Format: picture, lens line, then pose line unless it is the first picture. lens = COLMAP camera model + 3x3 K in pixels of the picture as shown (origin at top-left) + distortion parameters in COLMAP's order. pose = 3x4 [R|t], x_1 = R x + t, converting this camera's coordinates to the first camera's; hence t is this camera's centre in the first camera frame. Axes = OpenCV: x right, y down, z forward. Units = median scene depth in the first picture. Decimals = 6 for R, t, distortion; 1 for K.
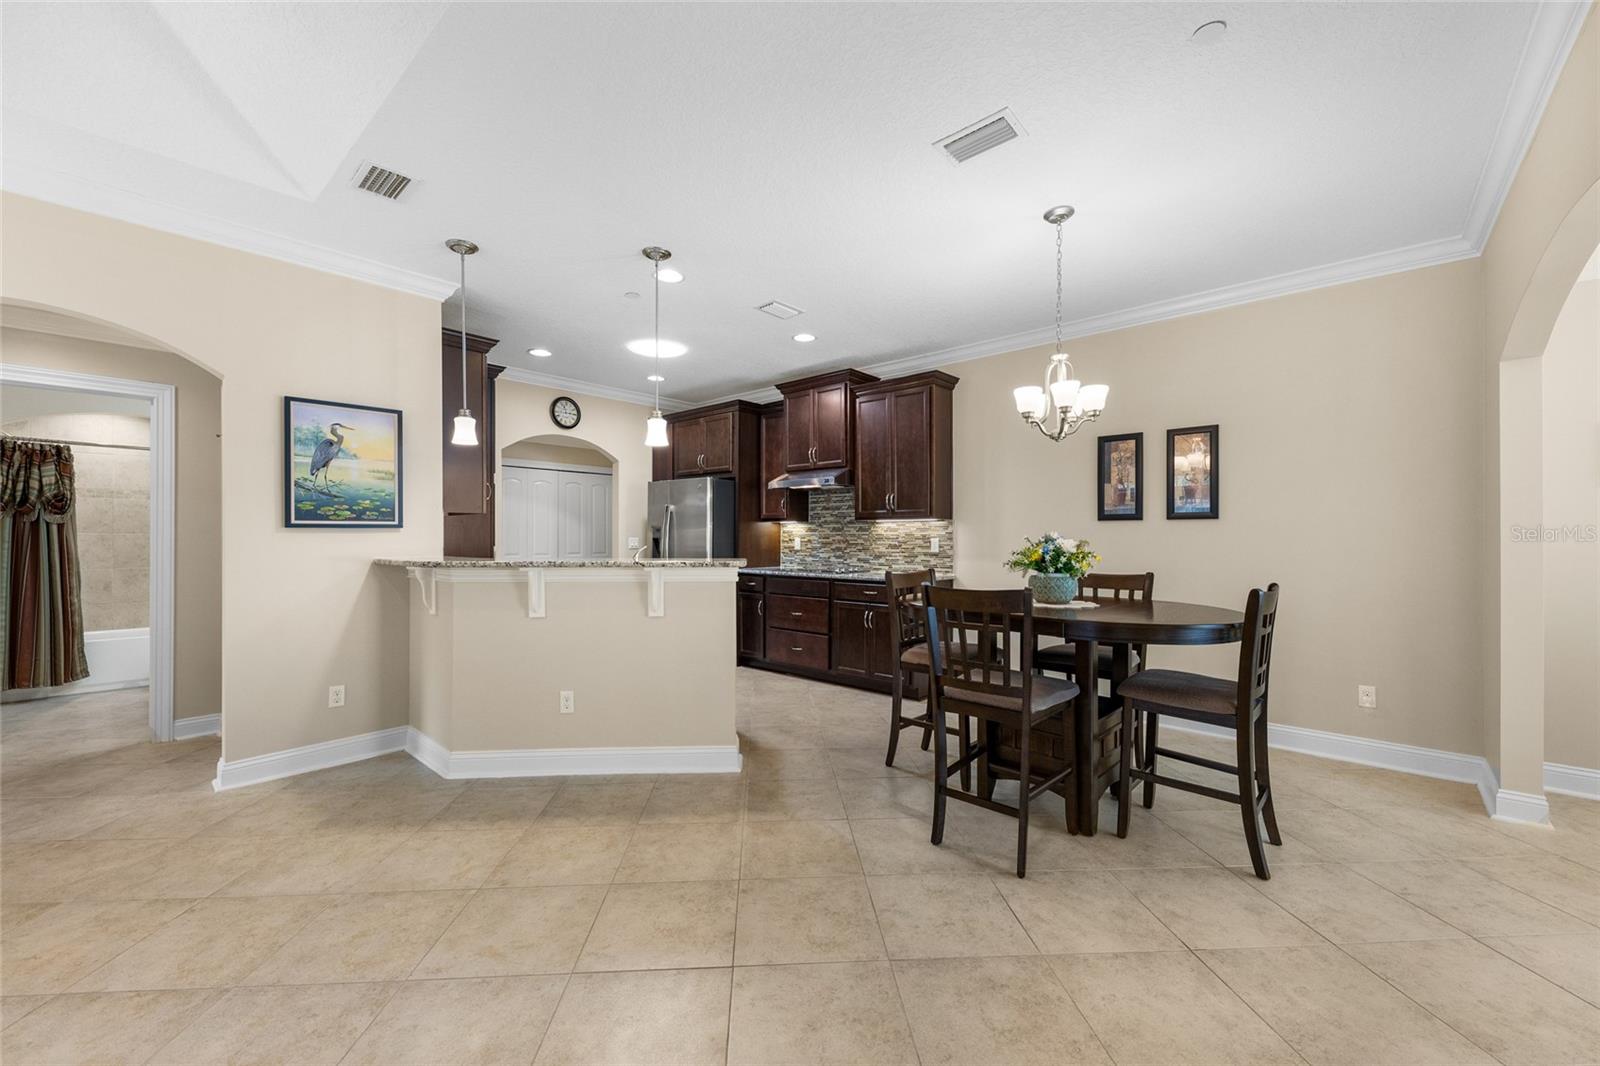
lens RADIAL K [[619.8, 0, 799.1], [0, 619.8, 540.5], [0, 0, 1]] dist [0.002964, -0.000914]
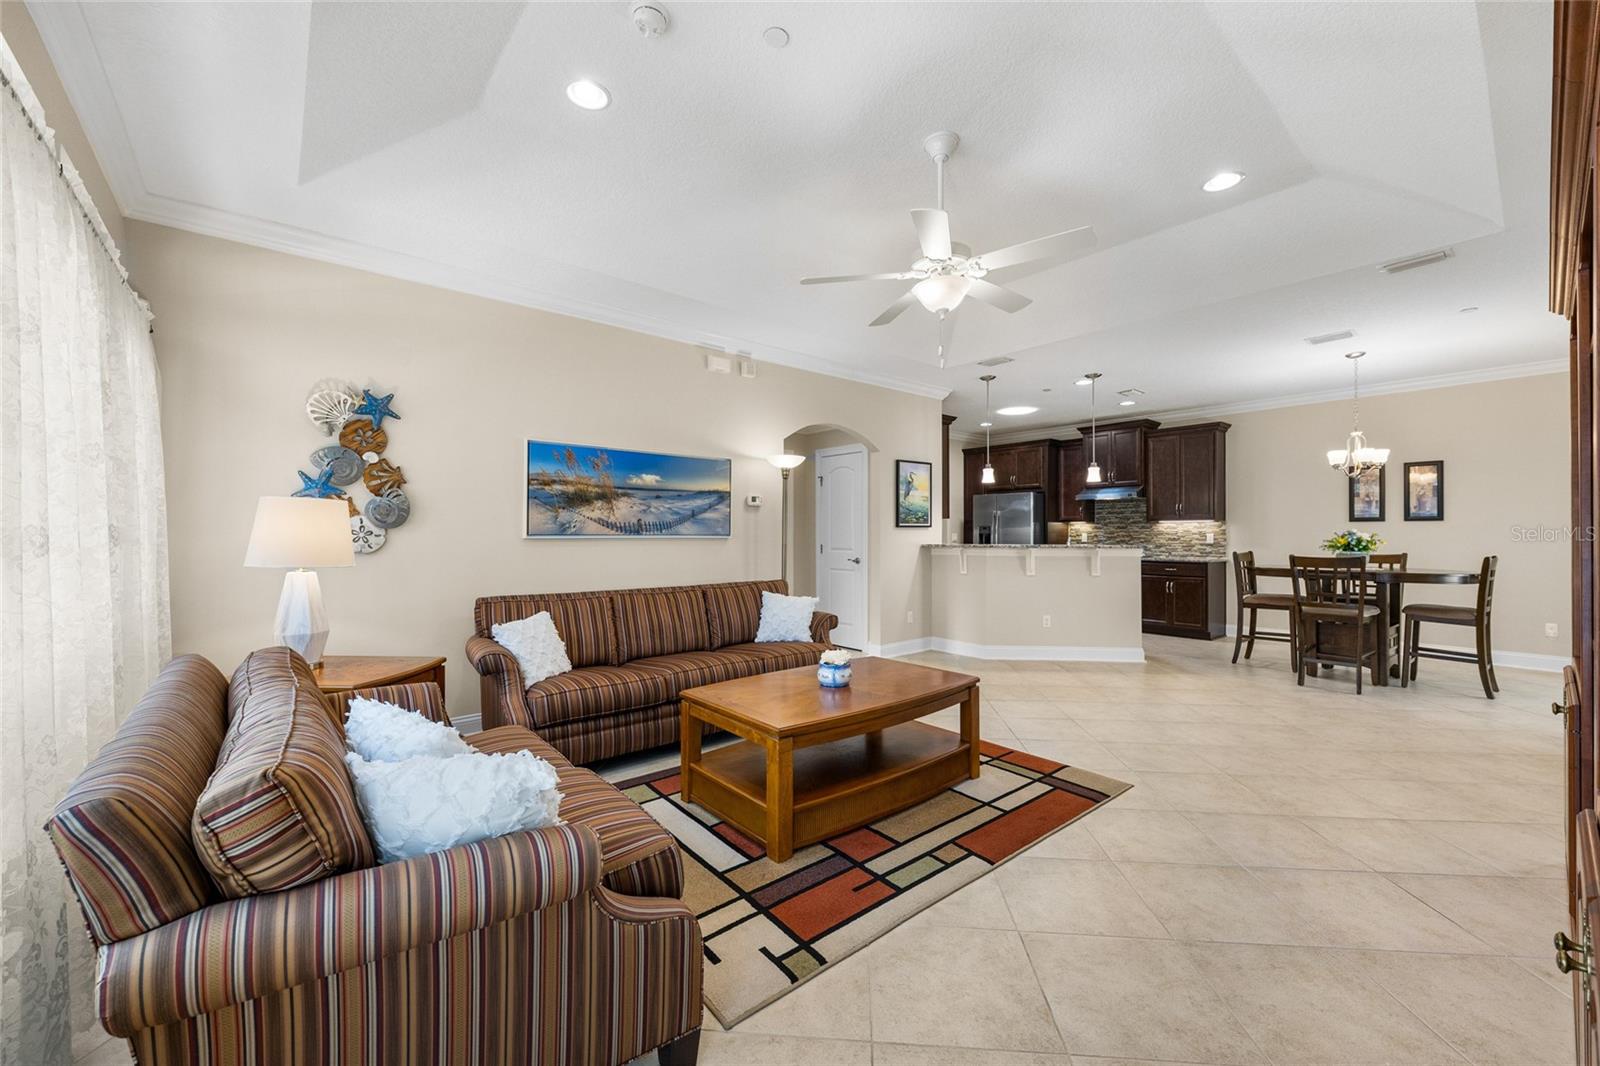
lens RADIAL K [[619.8, 0, 799.1], [0, 619.8, 540.5], [0, 0, 1]] dist [0.002964, -0.000914]
pose [[0.988894, 0.001216, -0.148615, -0.535699], [-0.000713, 0.999994, 0.003440, 0.008499], [0.148619, -0.003296, 0.988889, -0.606083]]
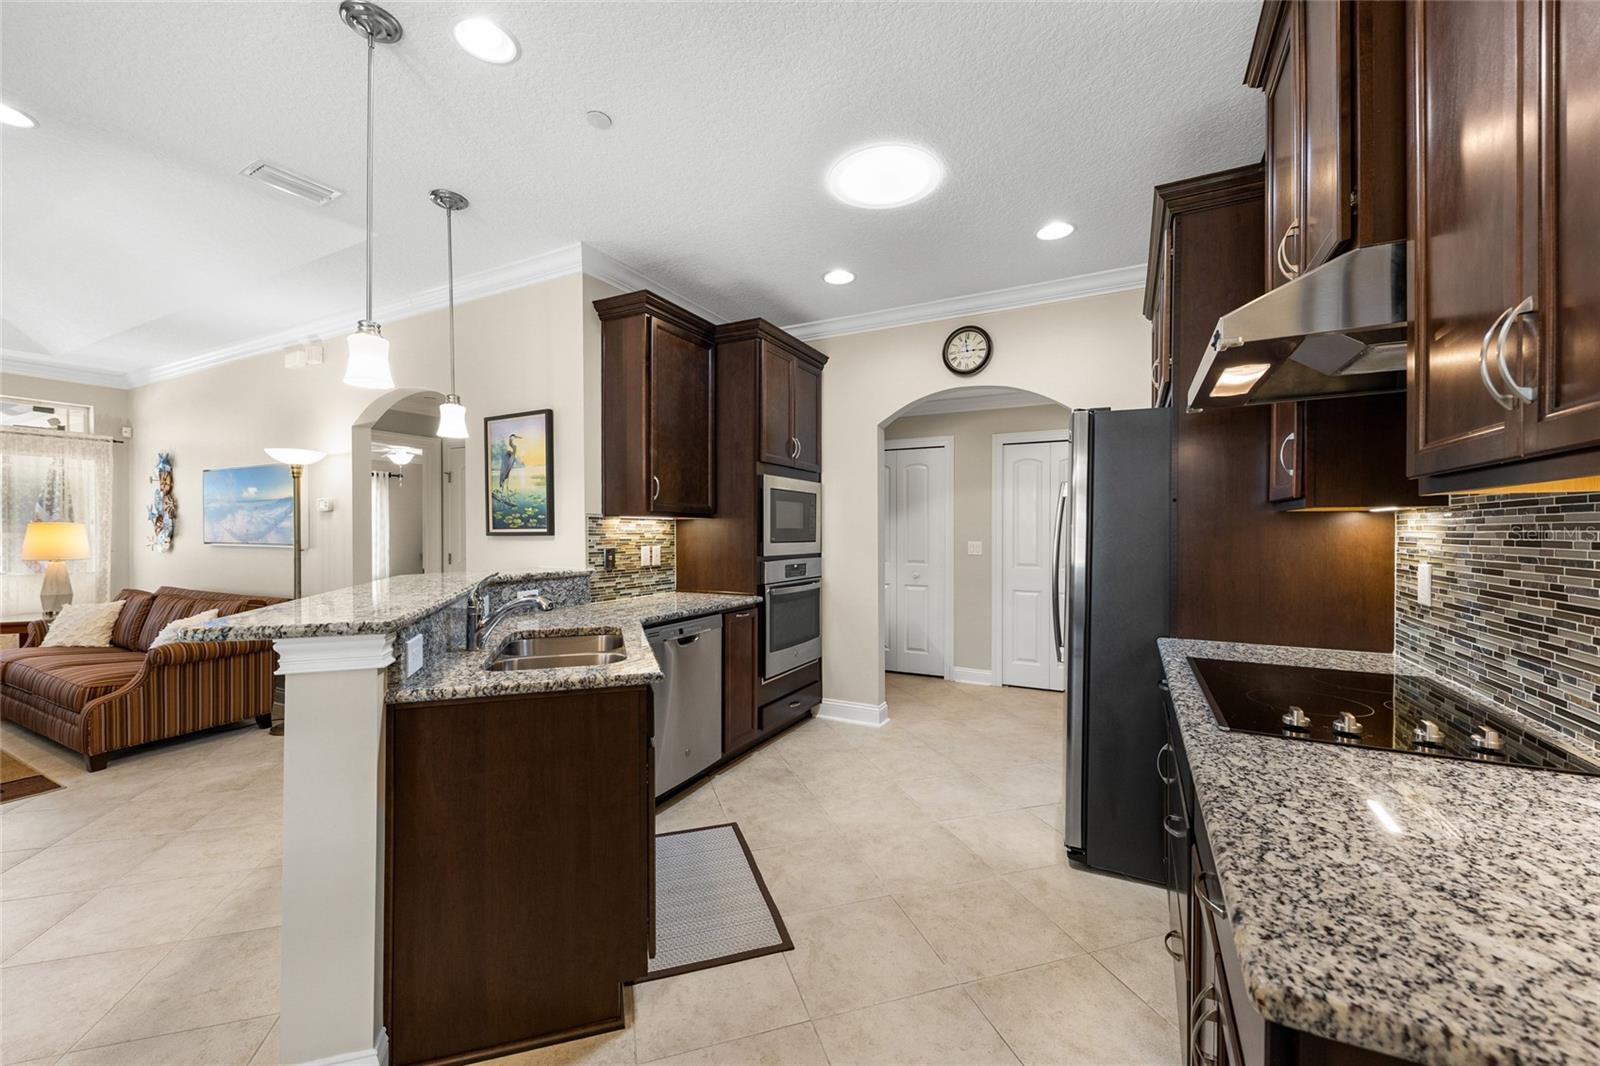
lens RADIAL K [[628.7, 0, 800.0], [0, 628.7, 533.0], [0, 0, 1]] dist [0.000872, -0.000185]
pose [[0.245612, 0.003634, -0.969362, 0.254937], [-0.007565, 0.999970, 0.001832, -0.020601], [0.969339, 0.006884, 0.245632, 0.804914]]
